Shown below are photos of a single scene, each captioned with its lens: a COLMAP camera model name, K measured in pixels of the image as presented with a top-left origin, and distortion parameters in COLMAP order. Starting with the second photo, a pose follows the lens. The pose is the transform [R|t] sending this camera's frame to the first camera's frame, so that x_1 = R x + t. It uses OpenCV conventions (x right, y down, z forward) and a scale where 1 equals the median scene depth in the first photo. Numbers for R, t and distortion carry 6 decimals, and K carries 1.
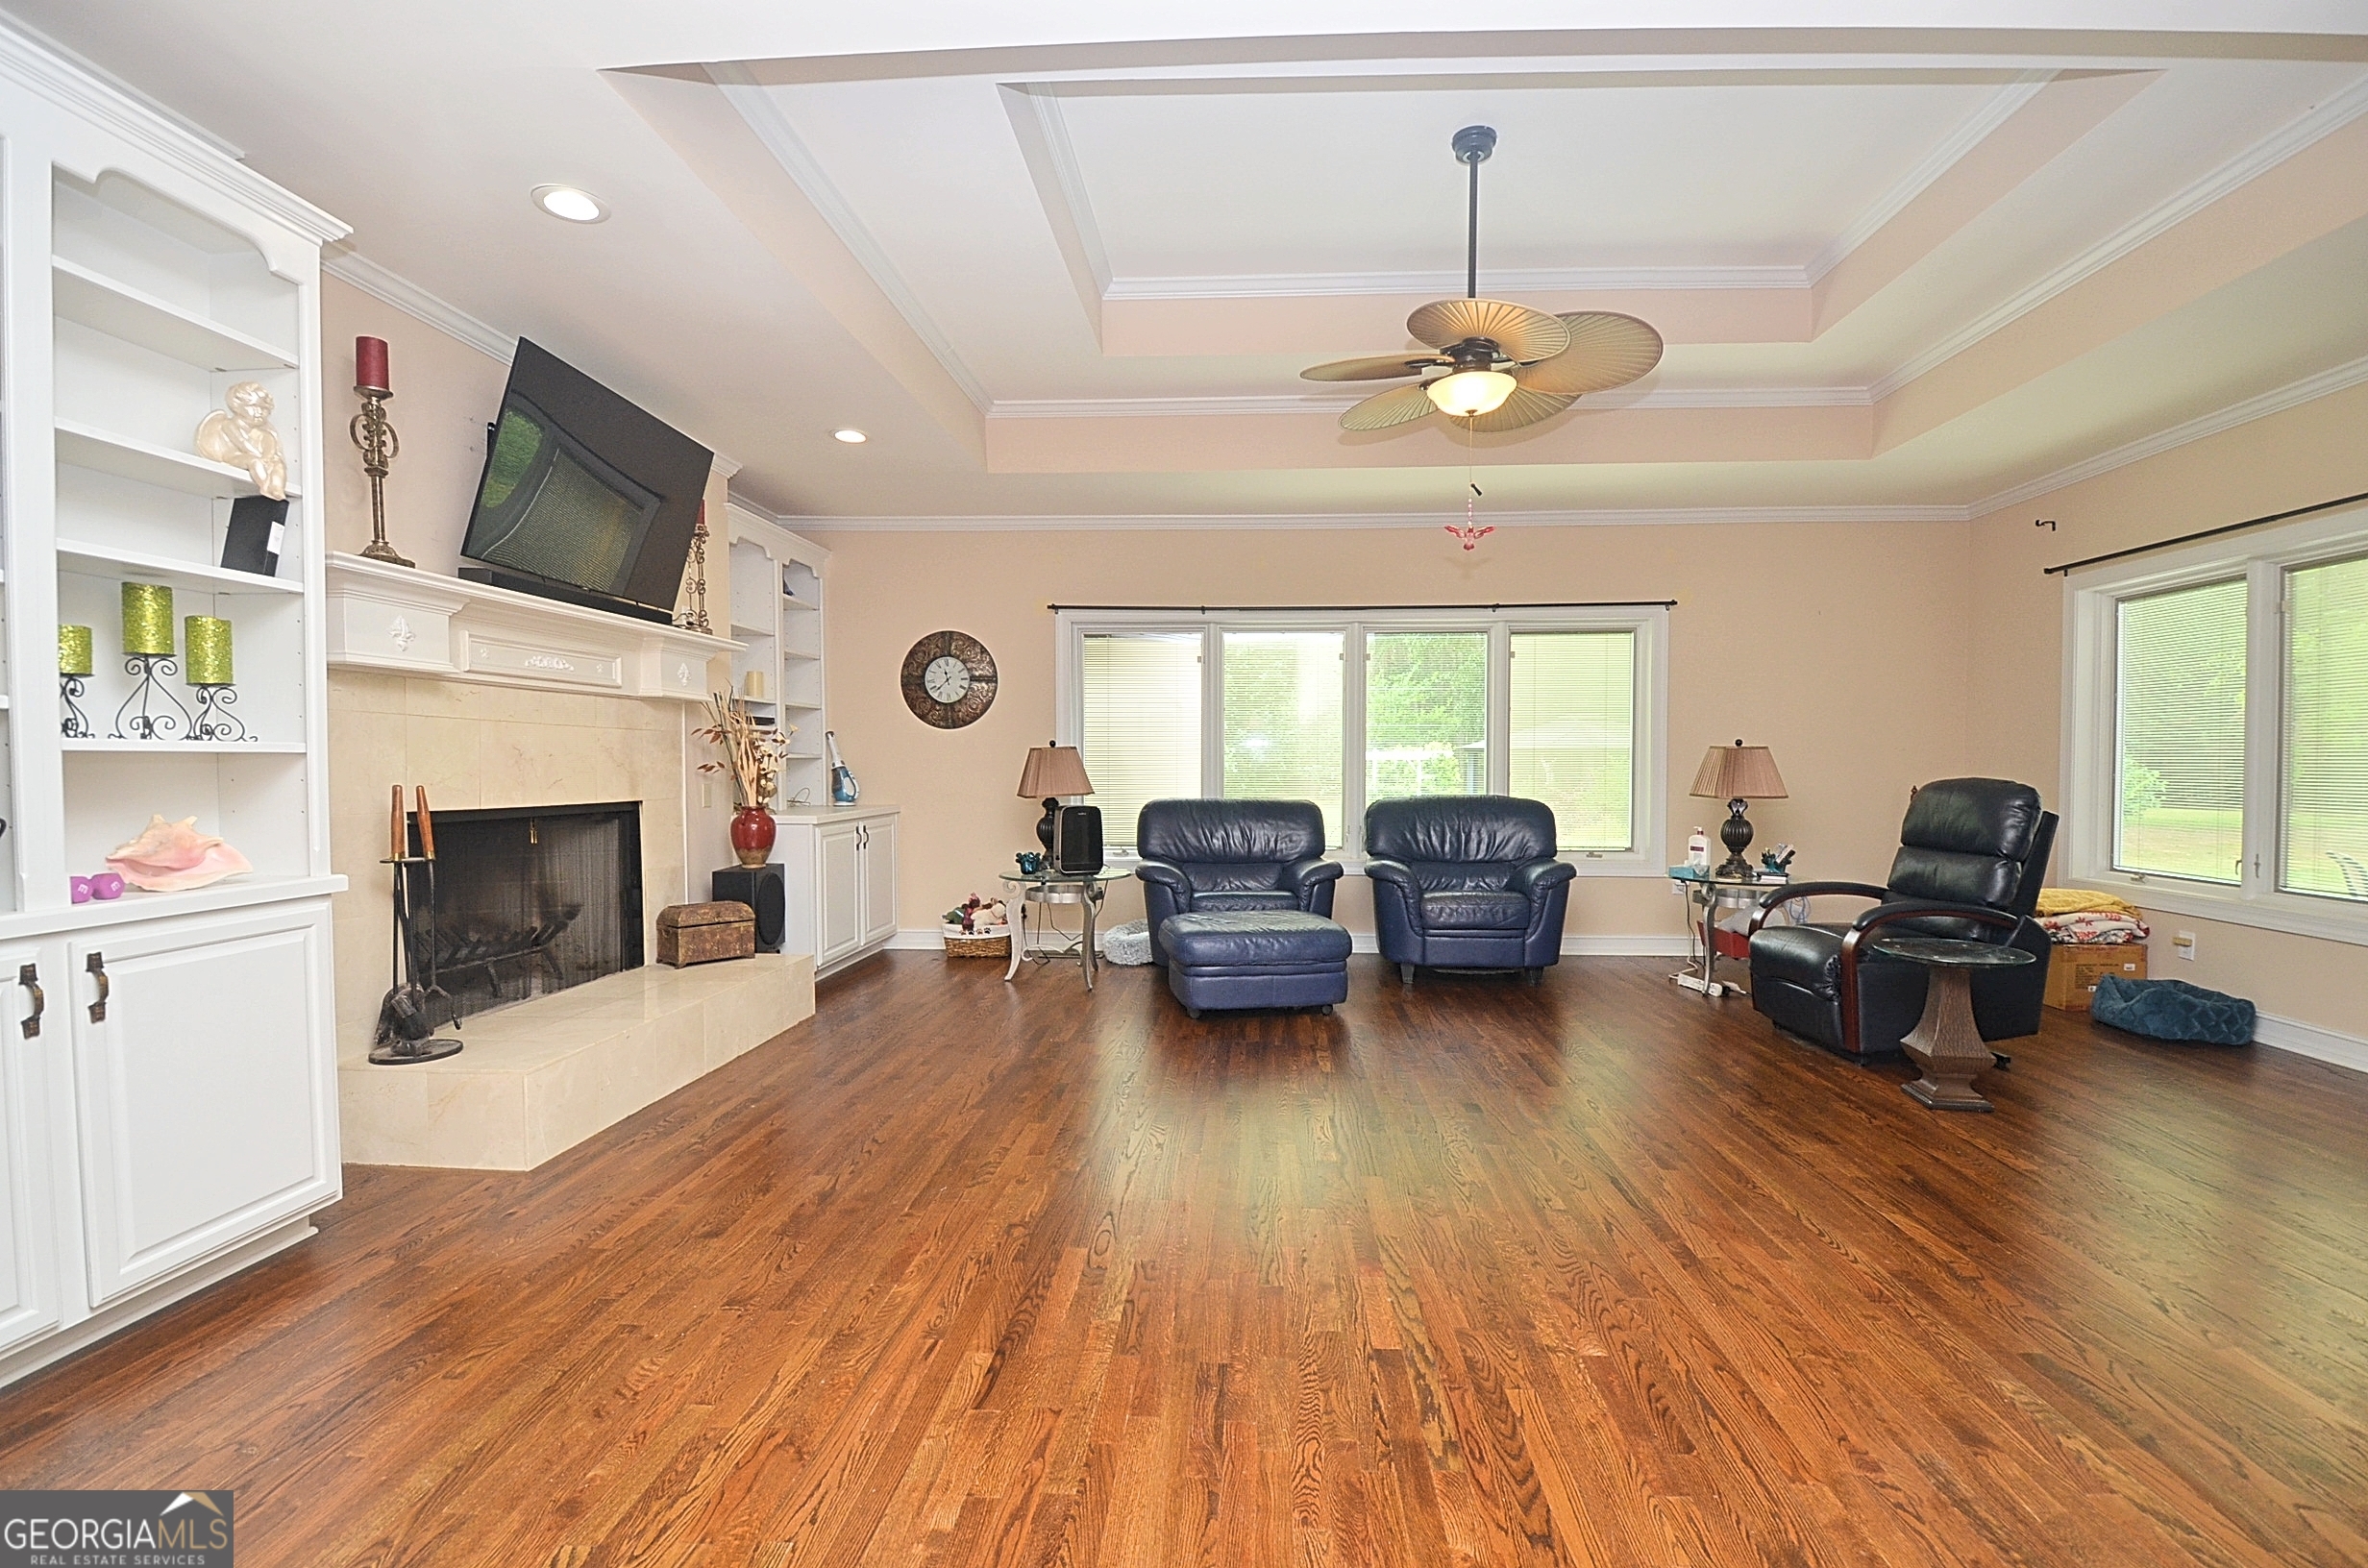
lens RADIAL K [[1010.1, 0, 1221.9], [0, 1010.1, 796.9], [0, 0, 1]] dist [-0.006332, -0.000446]
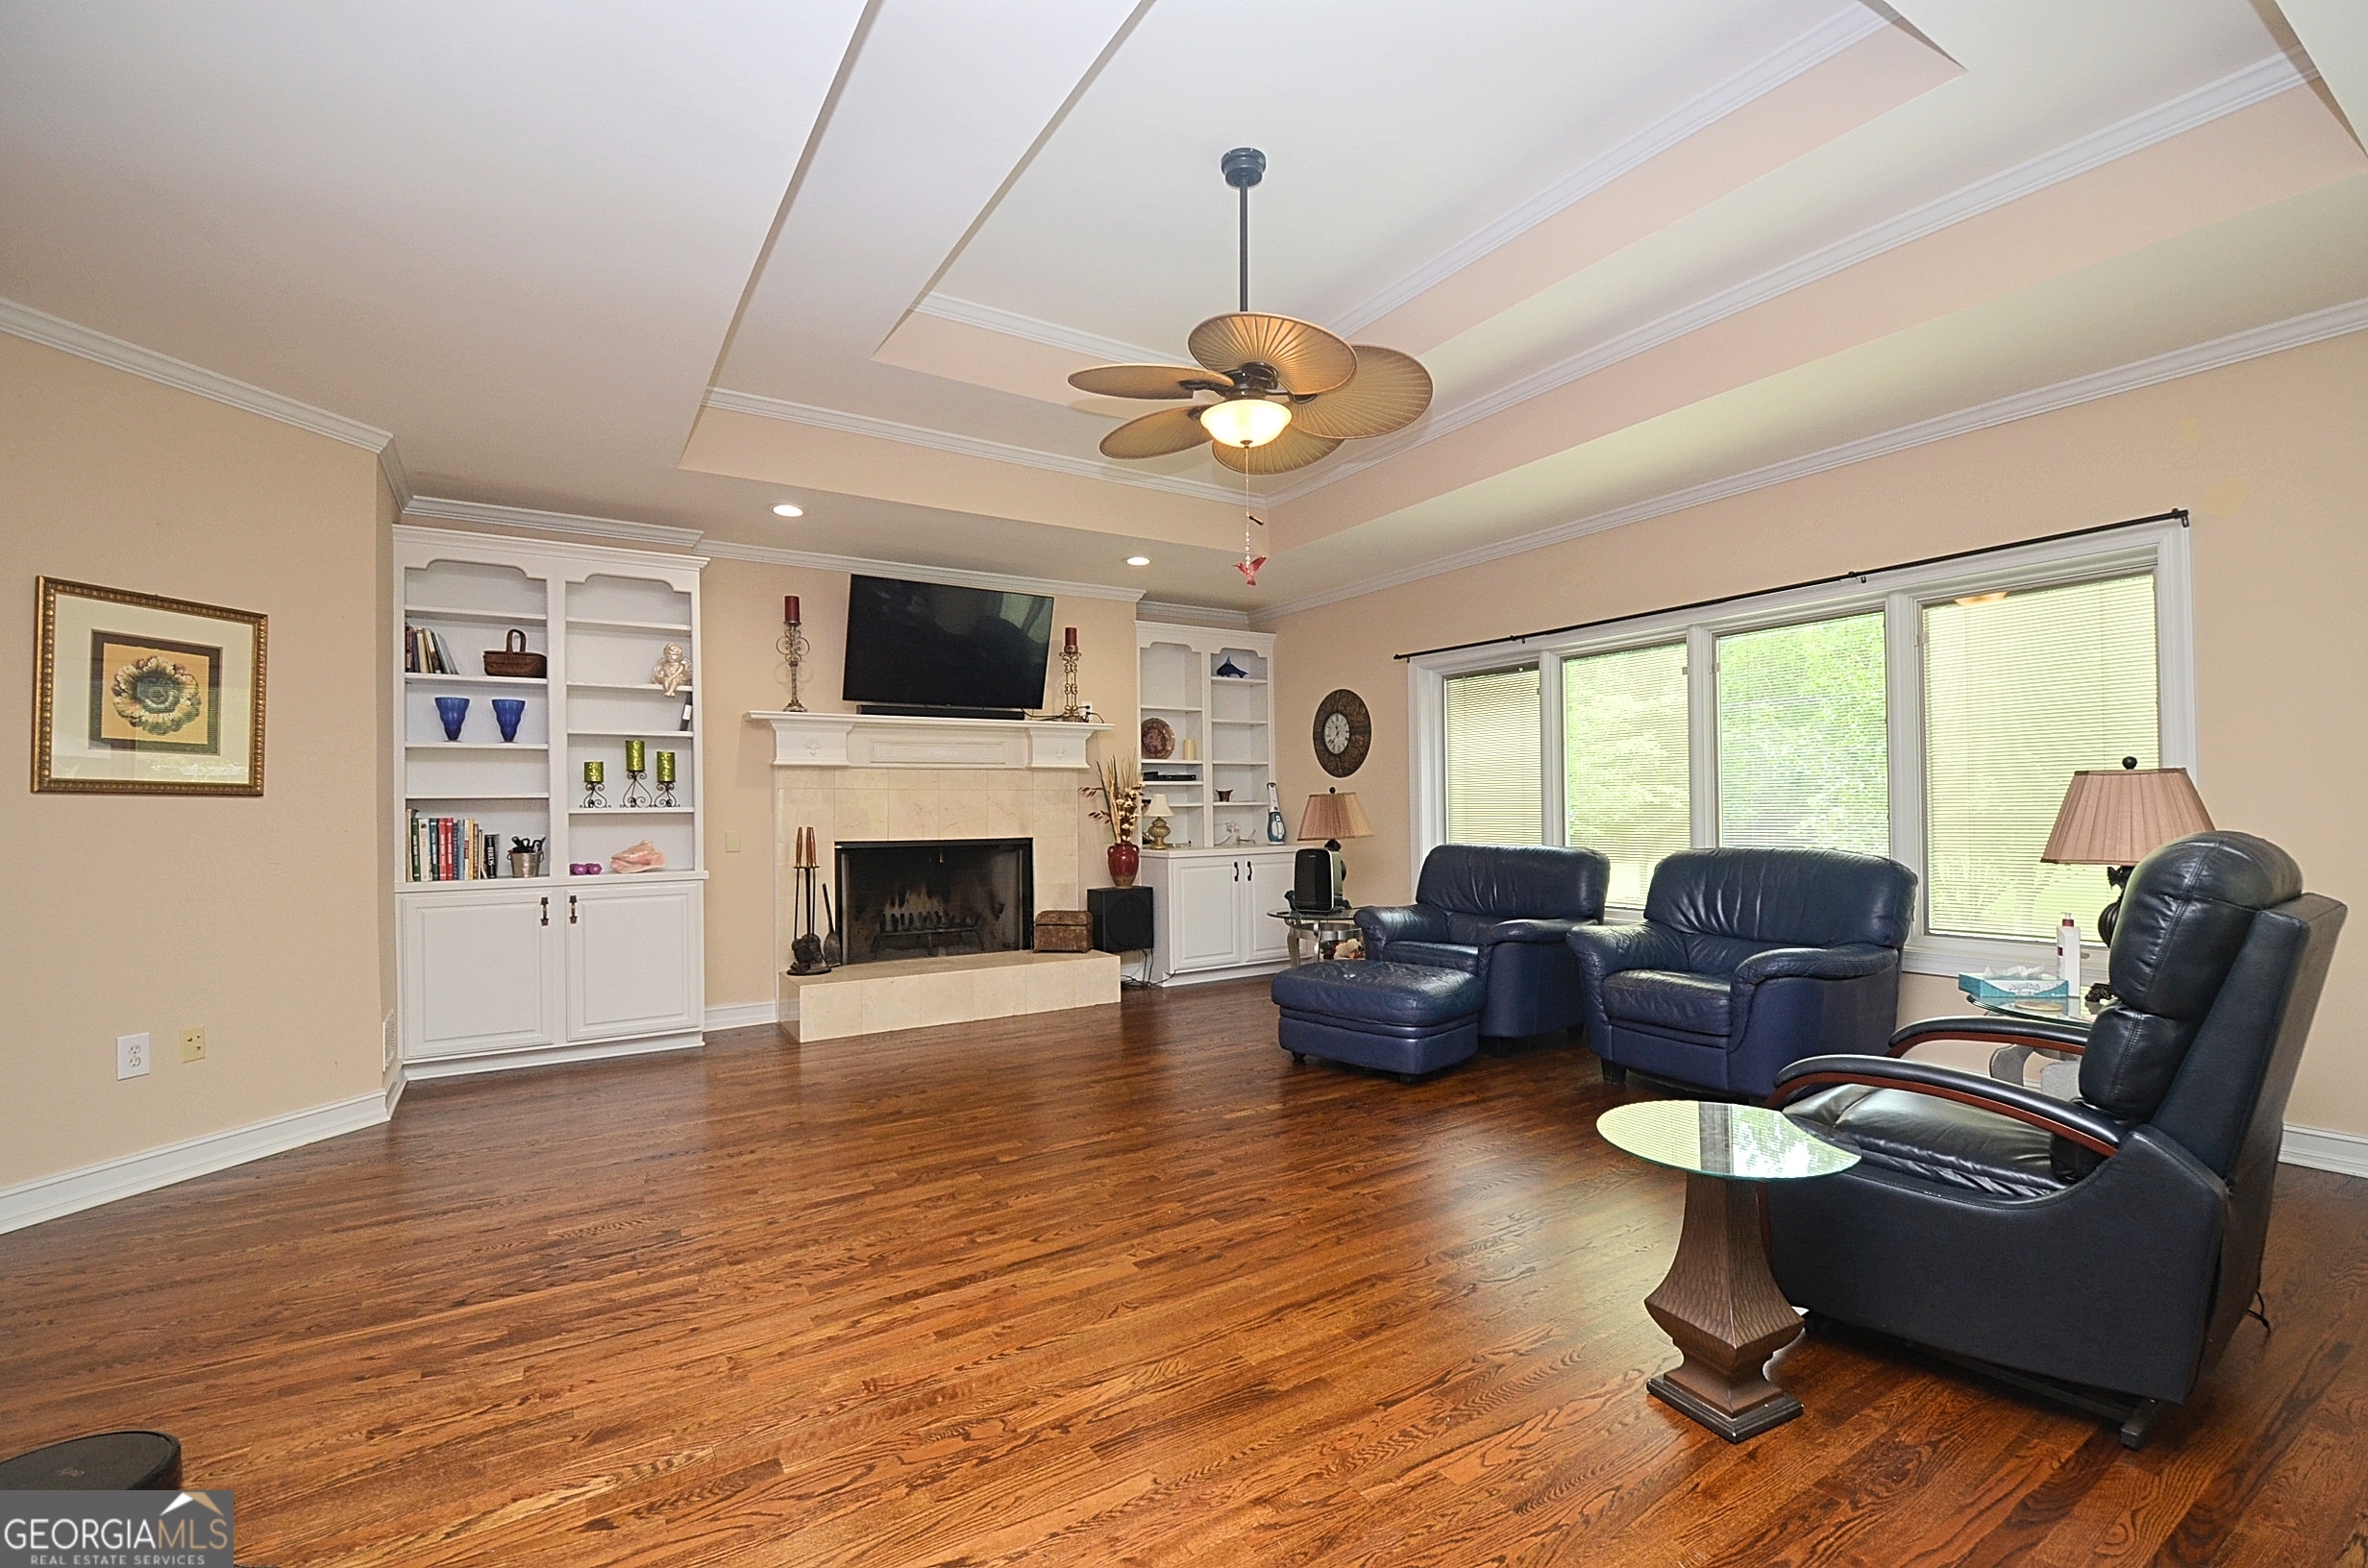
lens RADIAL K [[1010.1, 0, 1221.9], [0, 1010.1, 796.9], [0, 0, 1]] dist [-0.006332, -0.000446]
pose [[0.598780, -0.019372, -0.800679, 1.016221], [-0.012116, 0.999374, -0.033240, -0.013729], [0.800822, 0.029604, 0.598170, 0.430845]]
